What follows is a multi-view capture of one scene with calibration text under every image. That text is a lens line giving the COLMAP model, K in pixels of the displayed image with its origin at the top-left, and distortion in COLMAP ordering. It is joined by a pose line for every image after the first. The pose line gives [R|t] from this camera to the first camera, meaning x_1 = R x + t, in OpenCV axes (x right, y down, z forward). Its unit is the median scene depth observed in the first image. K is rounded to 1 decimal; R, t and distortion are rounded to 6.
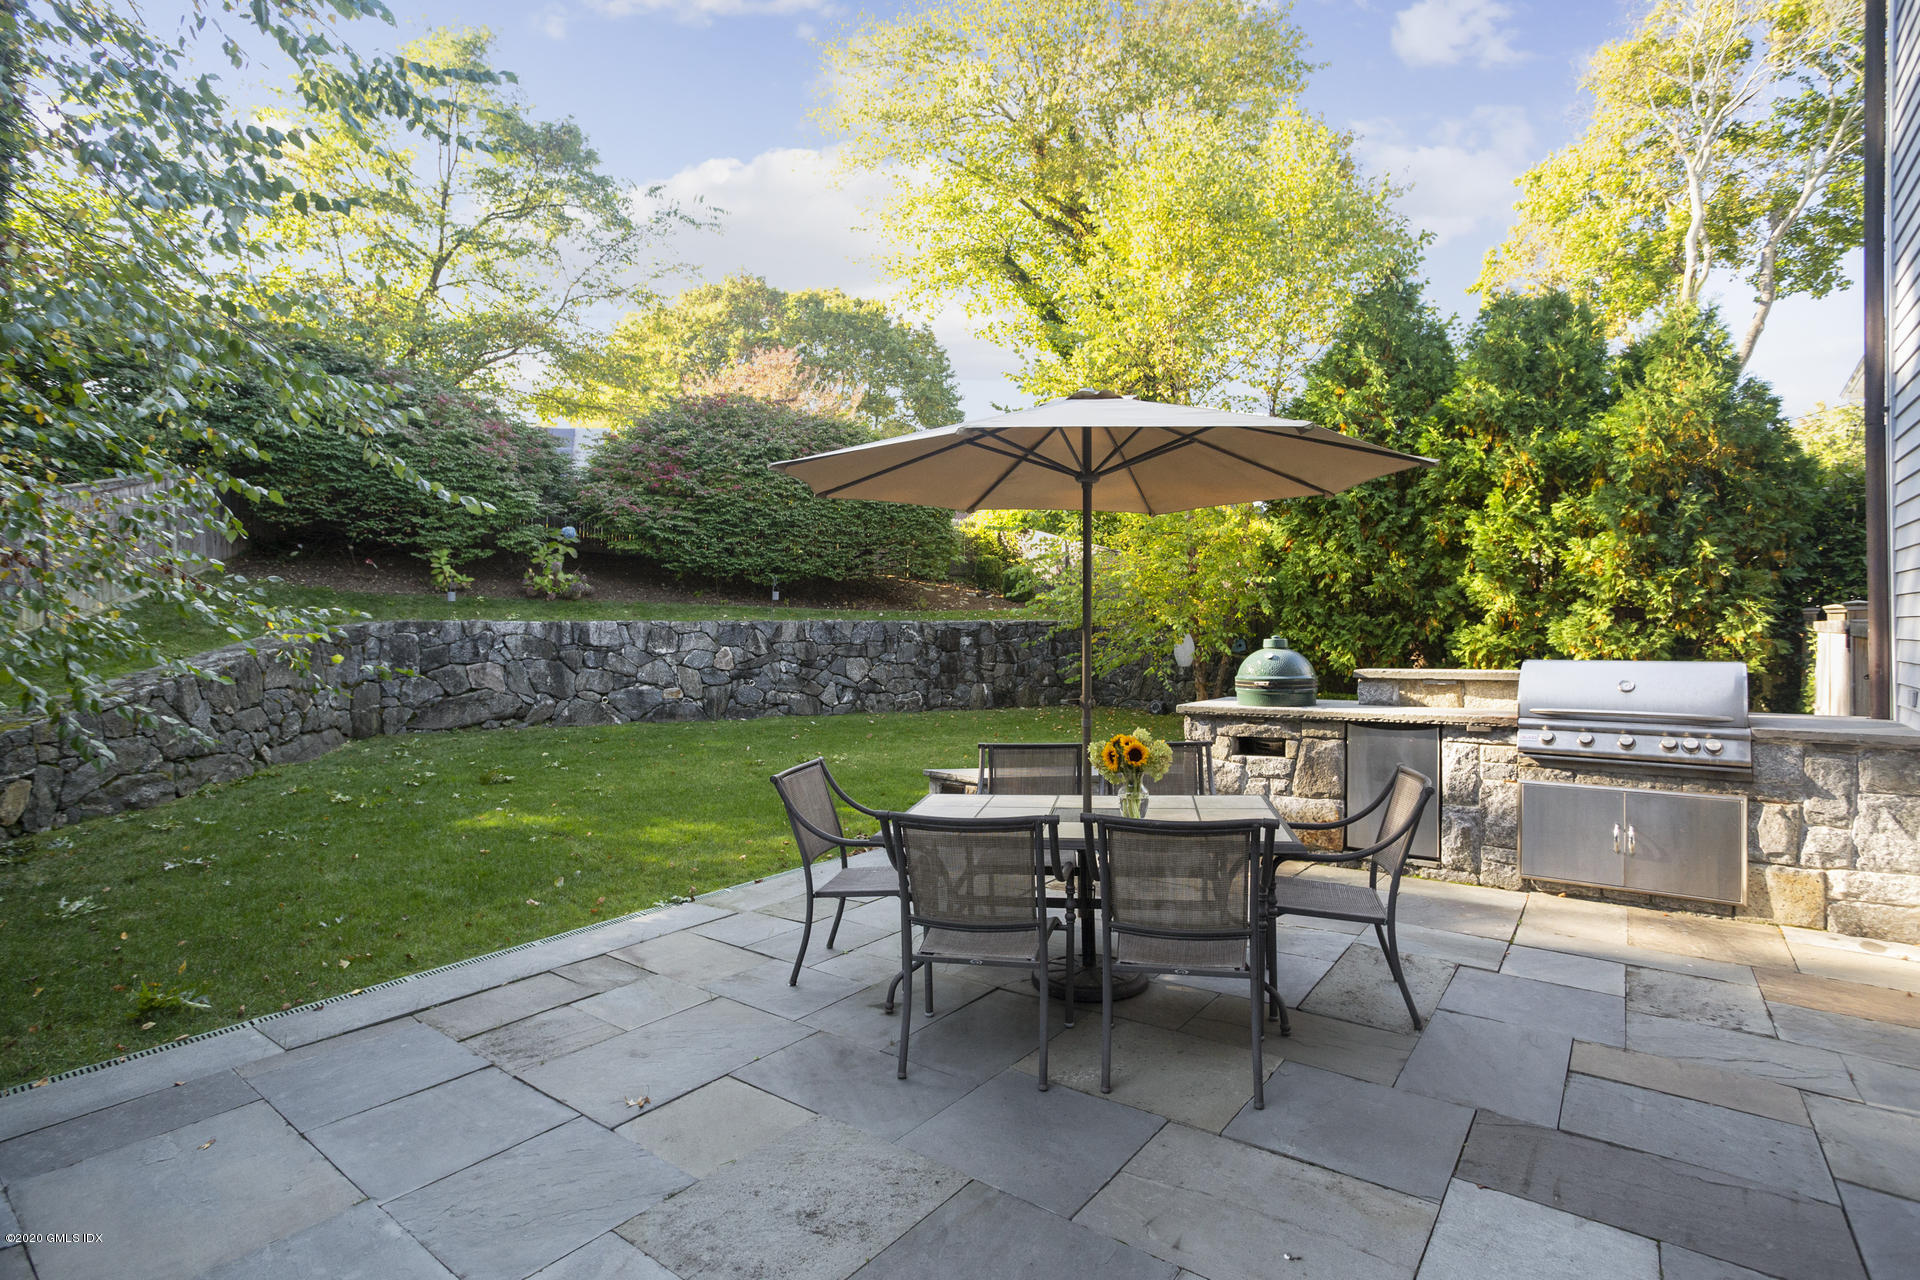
lens RADIAL K [[957.6, 0, 928.0], [0, 957.6, 641.7], [0, 0, 1]] dist [-0.051546, 0.027702]
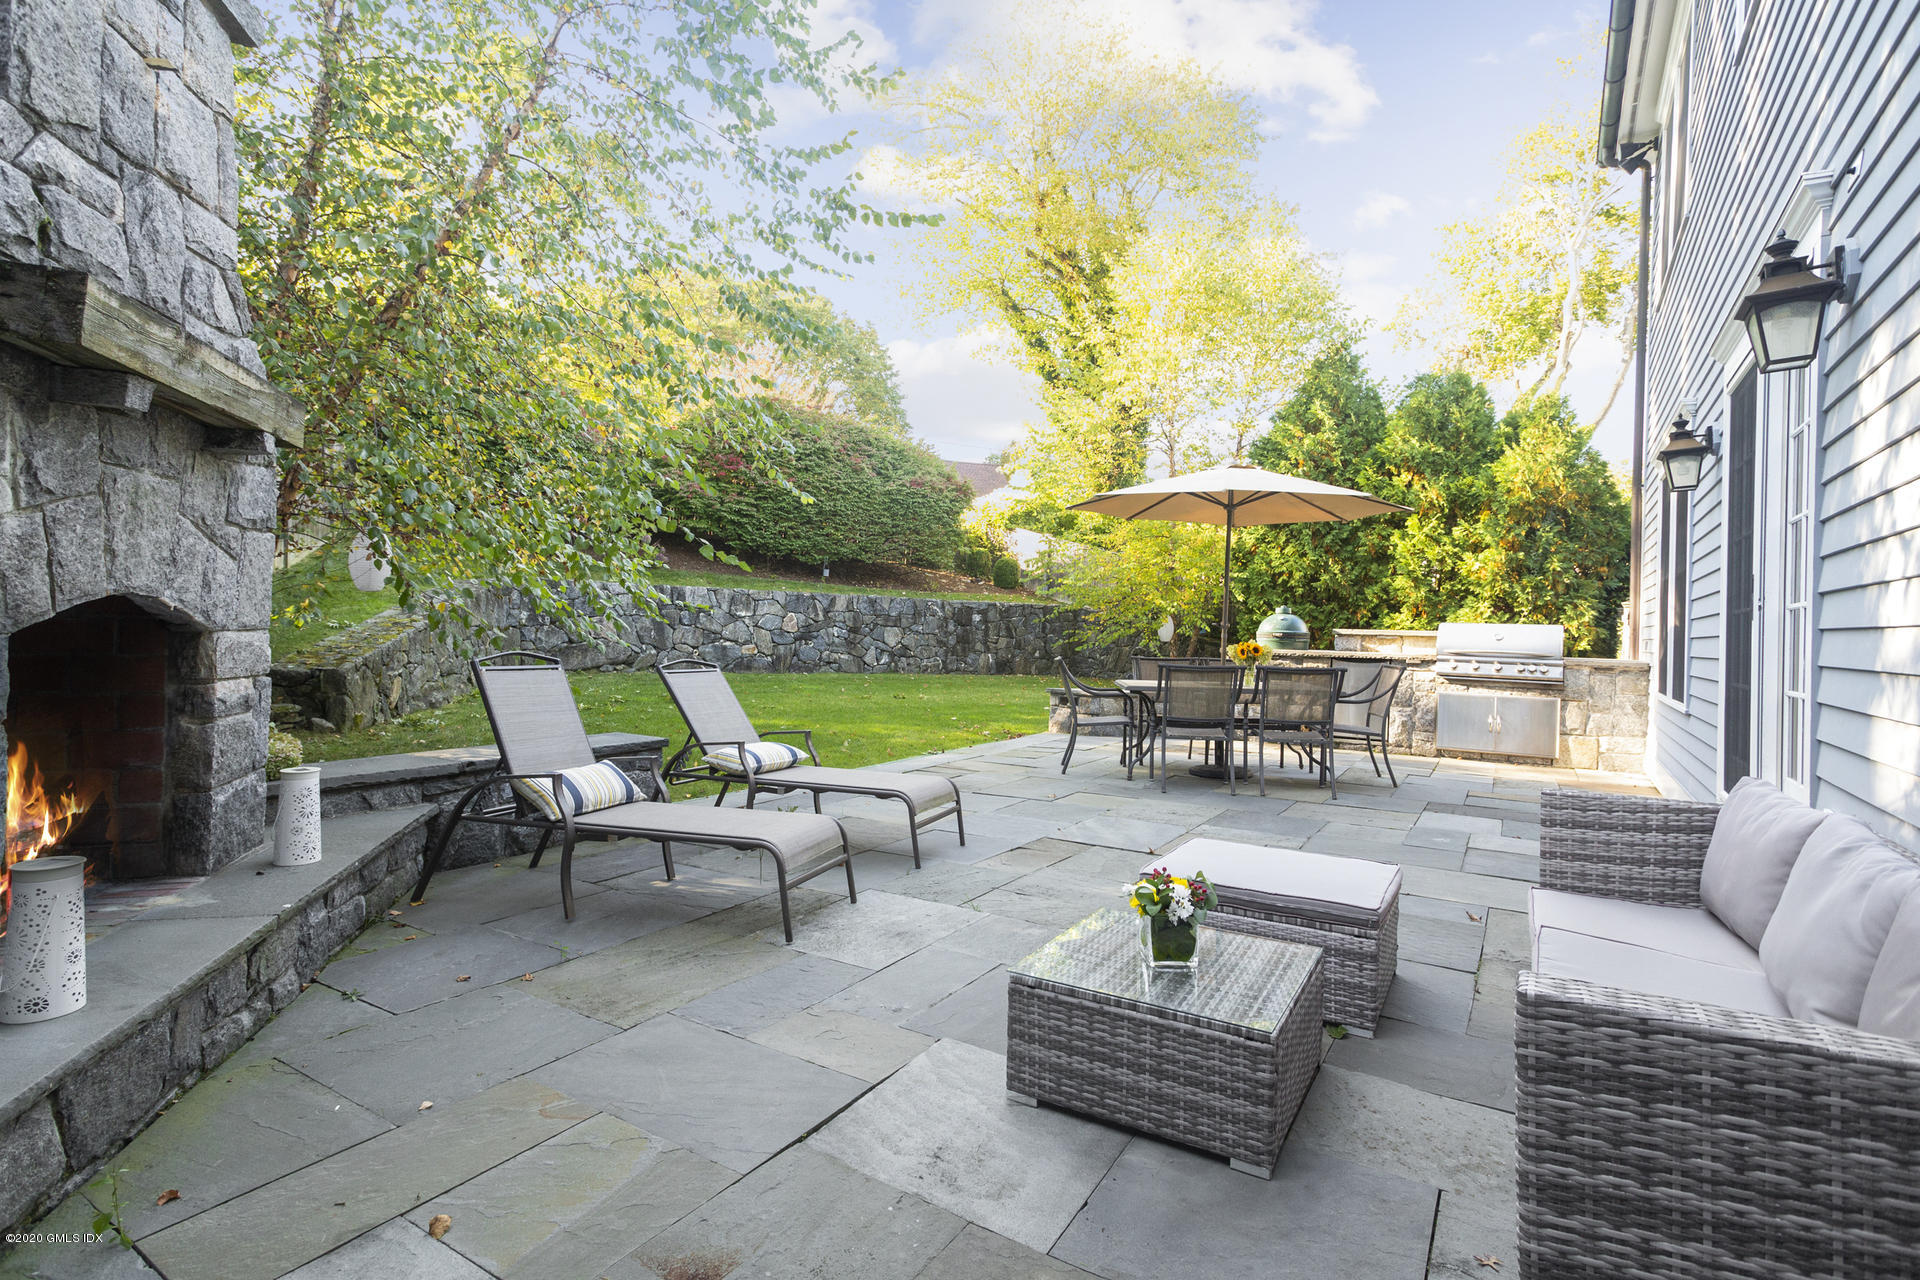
lens RADIAL K [[917.9, 0, 954.5], [0, 917.9, 627.0], [0, 0, 1]] dist [0.008666, 0.000887]
pose [[0.994012, 0.037674, 0.102567, -0.177704], [-0.037272, 0.999288, -0.005831, 0.031375], [-0.102714, 0.001973, 0.994709, -0.243364]]
